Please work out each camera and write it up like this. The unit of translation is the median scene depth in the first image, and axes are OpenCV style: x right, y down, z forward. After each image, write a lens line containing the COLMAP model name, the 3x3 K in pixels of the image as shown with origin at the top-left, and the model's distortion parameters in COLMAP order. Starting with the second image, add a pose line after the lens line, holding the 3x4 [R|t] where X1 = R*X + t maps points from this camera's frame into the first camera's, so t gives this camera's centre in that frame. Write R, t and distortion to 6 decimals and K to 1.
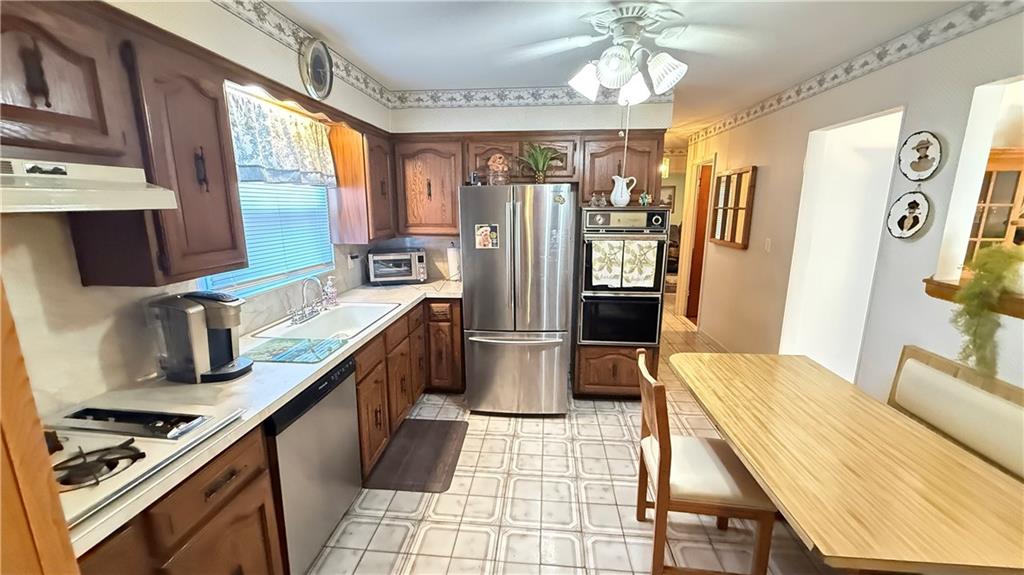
lens RADIAL K [[404.8, 0, 510.1], [0, 404.8, 288.1], [0, 0, 1]] dist [0.000197, 0.000008]
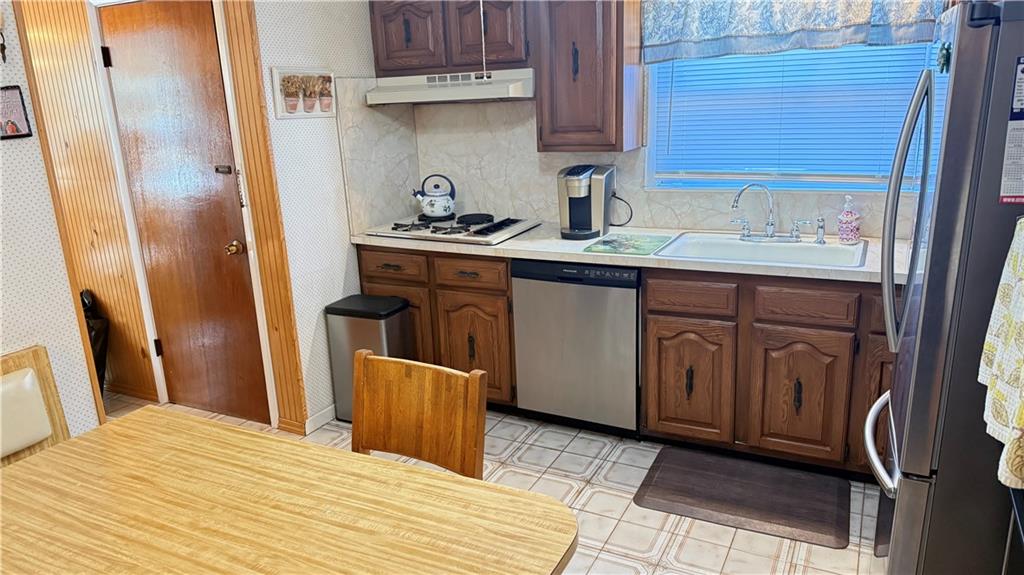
lens RADIAL K [[730.9, 0, 512.4], [0, 730.9, 287.8], [0, 0, 1]] dist [0.043496, -0.033157]
pose [[-0.371792, 0.260373, -0.891054, 1.188716], [-0.148567, 0.930800, 0.333976, -0.298307], [0.916351, 0.256551, -0.307381, 1.363072]]
